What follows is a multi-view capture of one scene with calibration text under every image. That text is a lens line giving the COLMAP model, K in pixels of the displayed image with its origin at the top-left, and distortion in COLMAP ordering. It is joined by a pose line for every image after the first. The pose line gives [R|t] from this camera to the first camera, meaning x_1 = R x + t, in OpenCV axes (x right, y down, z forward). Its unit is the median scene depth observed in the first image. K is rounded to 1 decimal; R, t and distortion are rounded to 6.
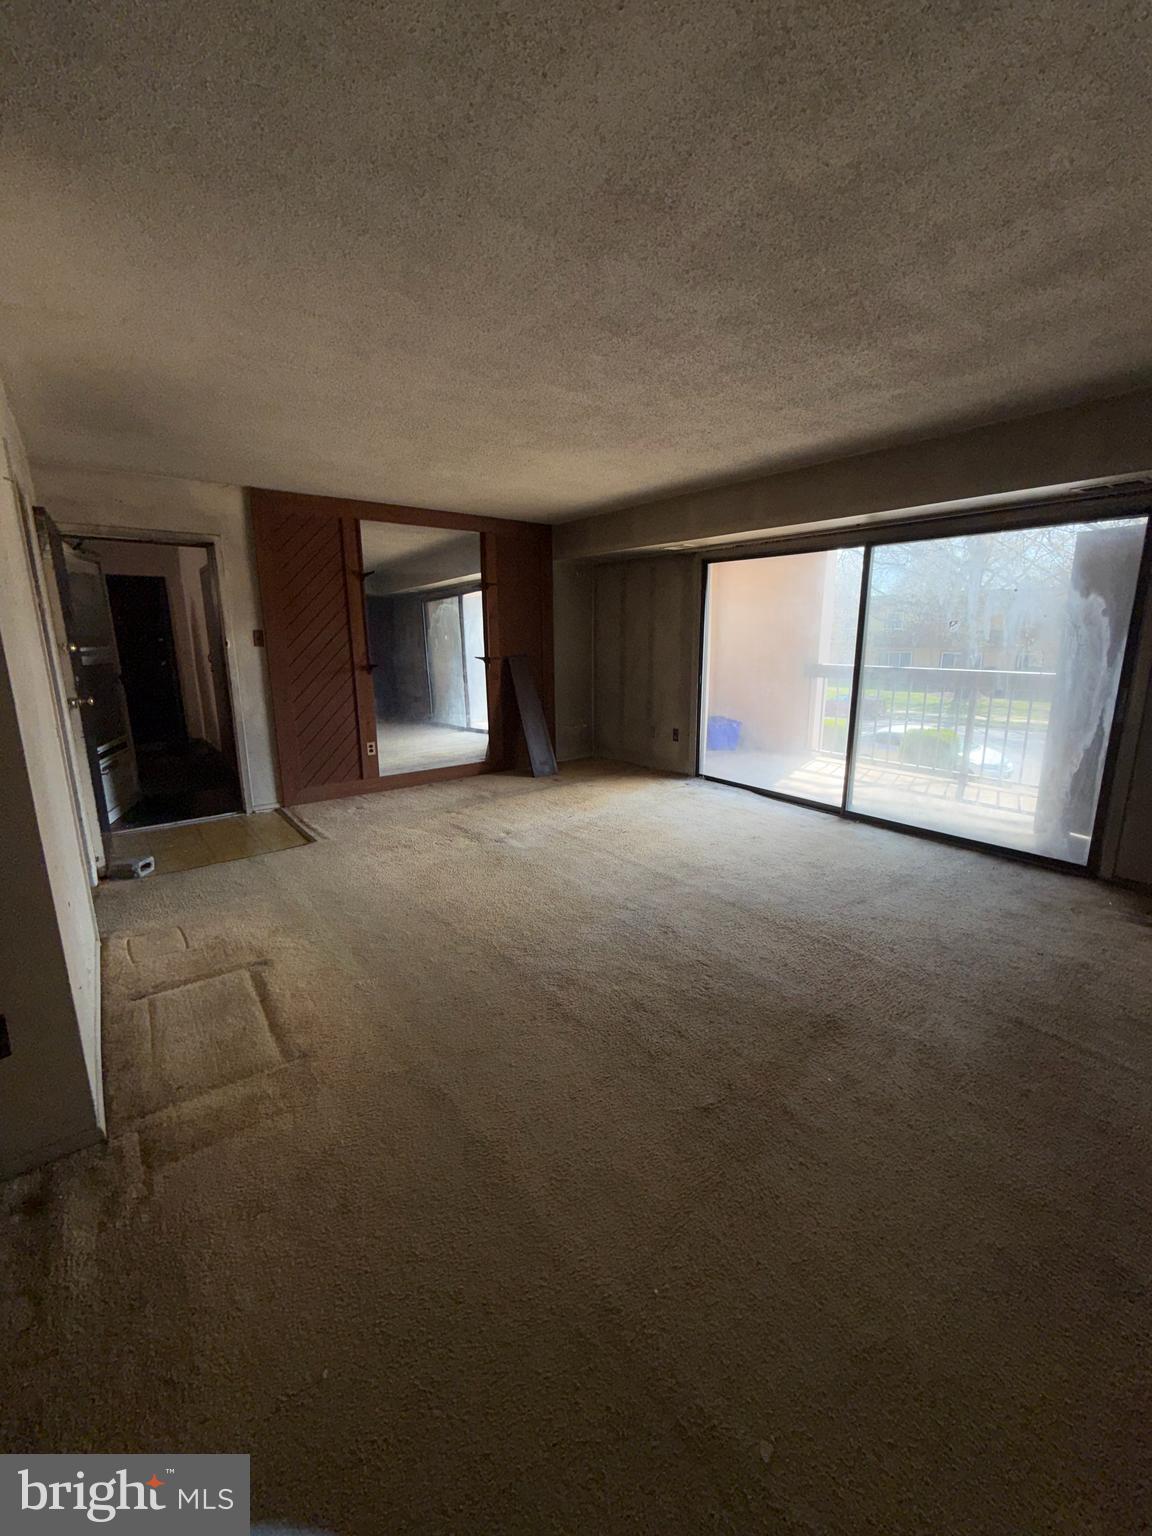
lens RADIAL K [[612.5, 0, 575.7], [0, 612.5, 765.1], [0, 0, 1]] dist [-0.005420, 0.000911]
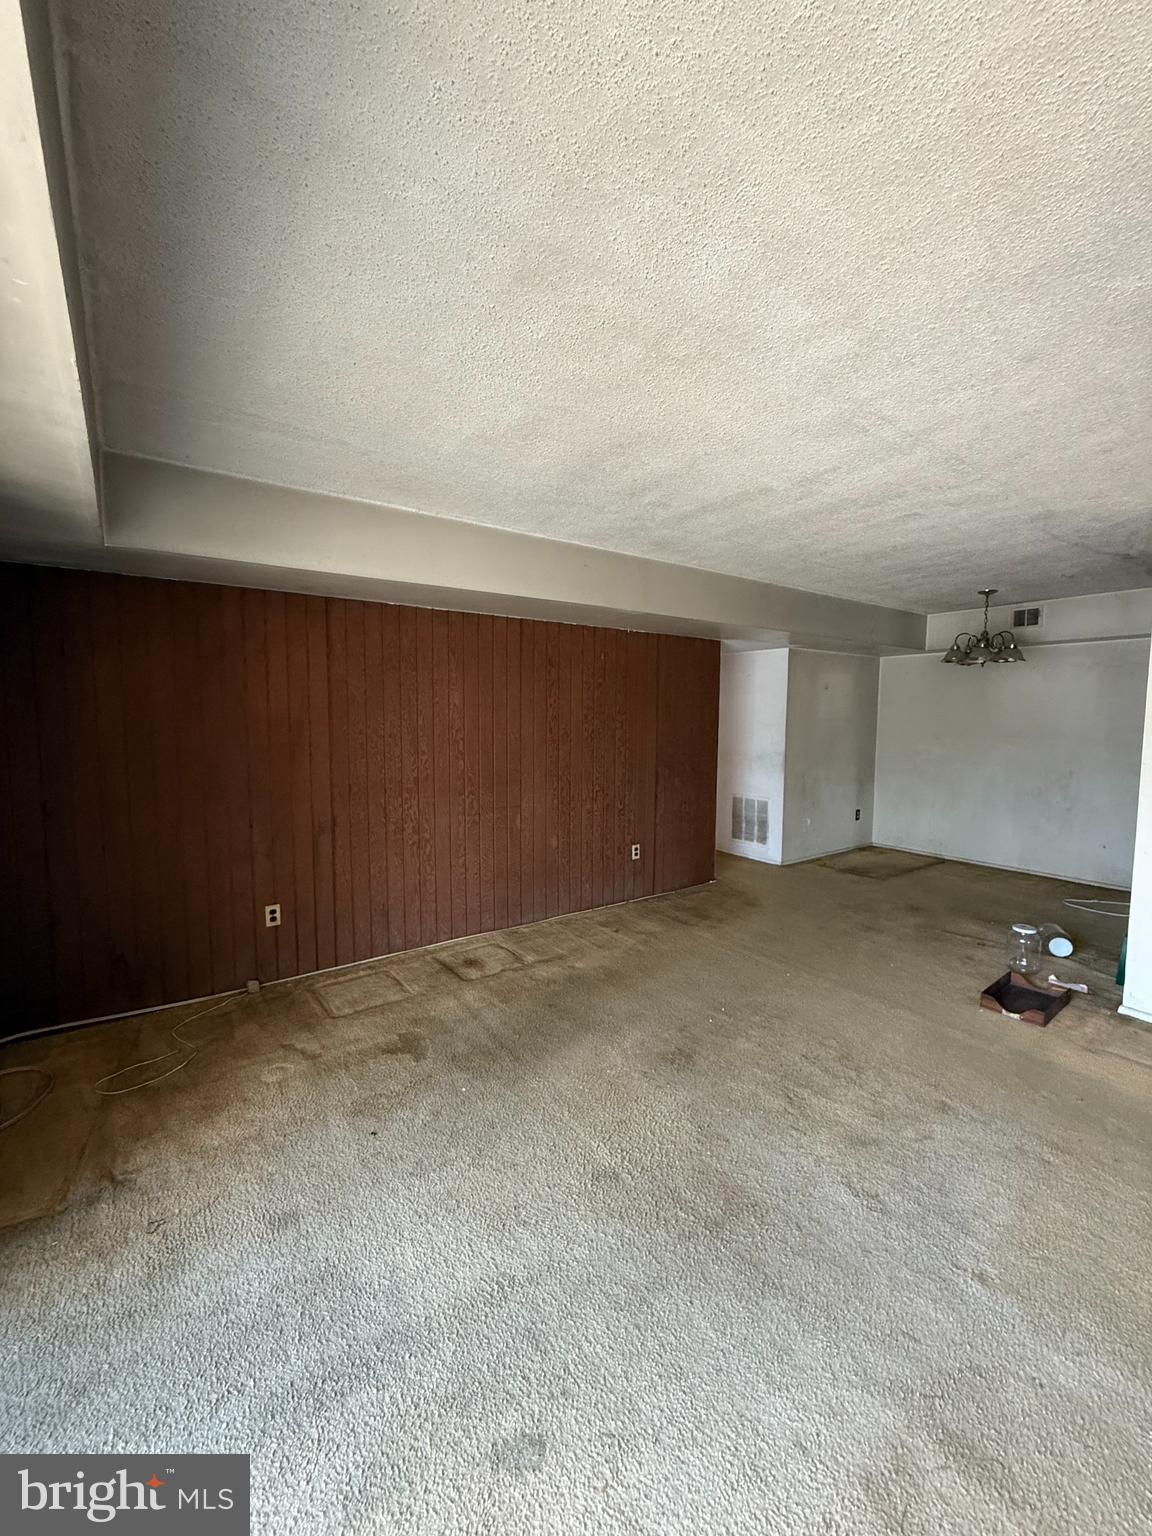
lens RADIAL K [[612.5, 0, 578.2], [0, 612.5, 762.6], [0, 0, 1]] dist [-0.005420, 0.000911]
pose [[-0.999469, 0.001281, 0.032568, 0.372646], [0.010604, 0.957647, 0.287748, -0.303499], [-0.030820, 0.287941, -0.957152, 1.288370]]
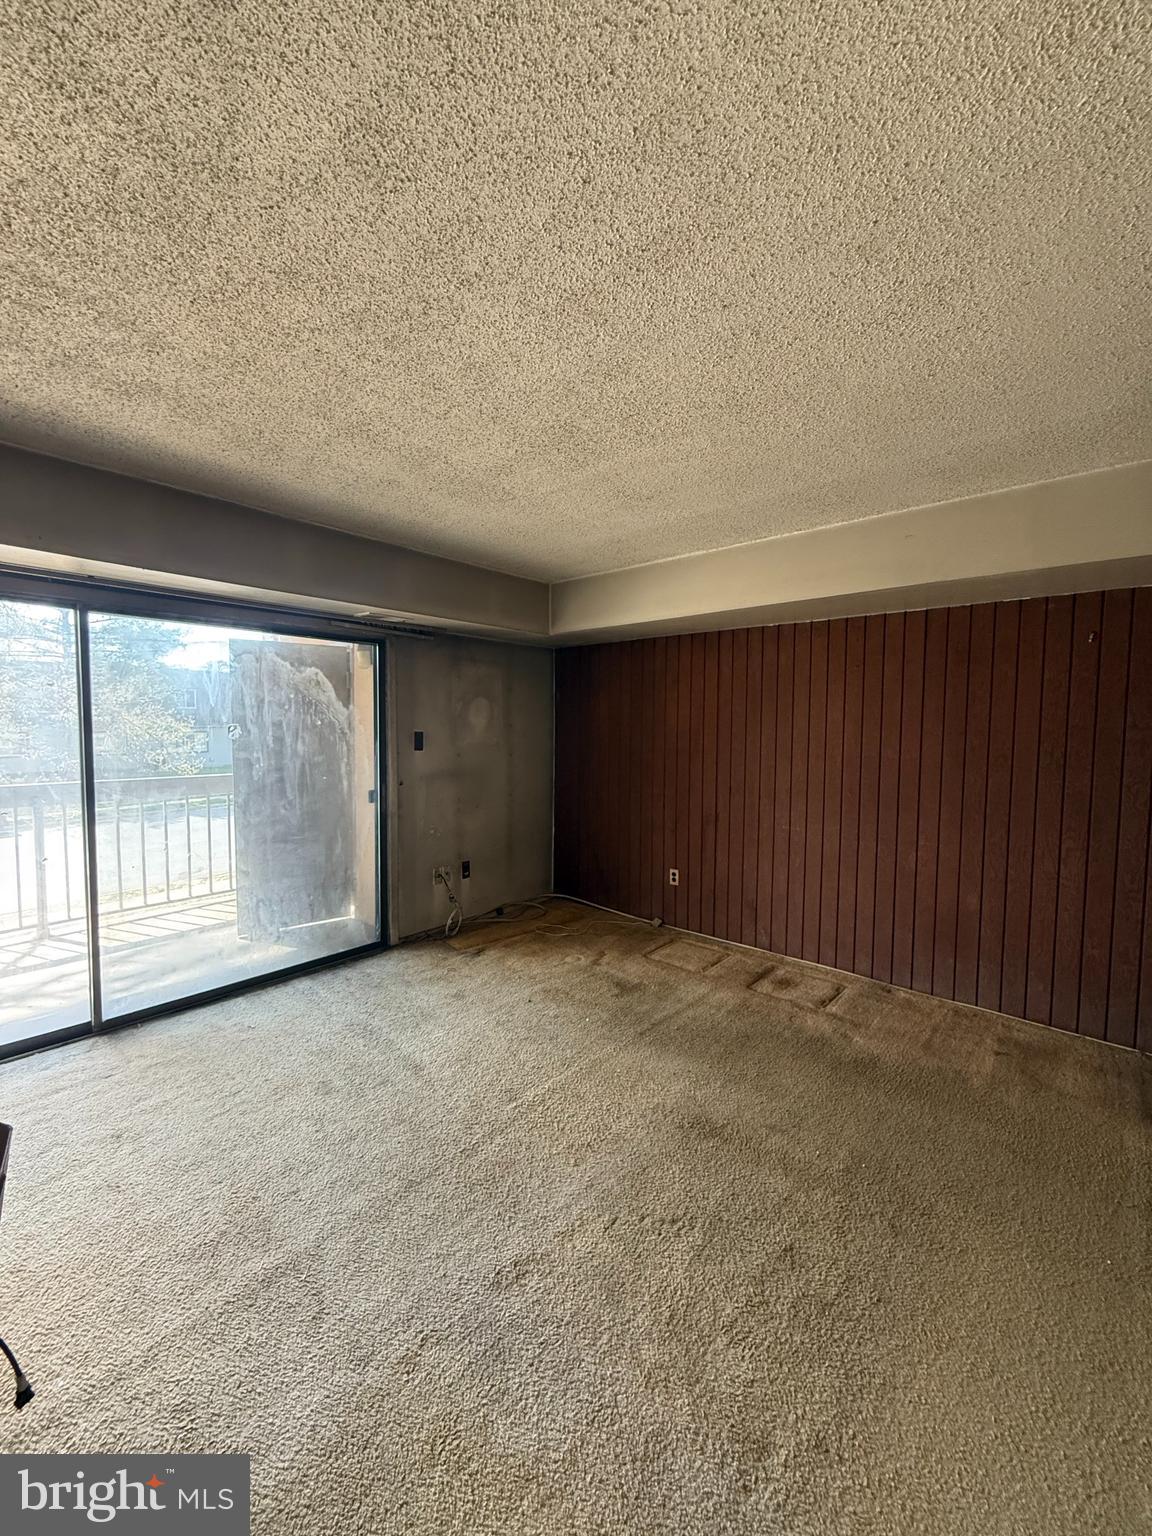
lens RADIAL K [[612.5, 0, 576.2], [0, 612.5, 763.4], [0, 0, 1]] dist [-0.005420, 0.000911]
pose [[-0.191124, -0.060885, 0.979676, -0.333863], [0.200341, 0.974645, 0.099657, -0.202475], [-0.960903, 0.215316, -0.174080, 0.815425]]
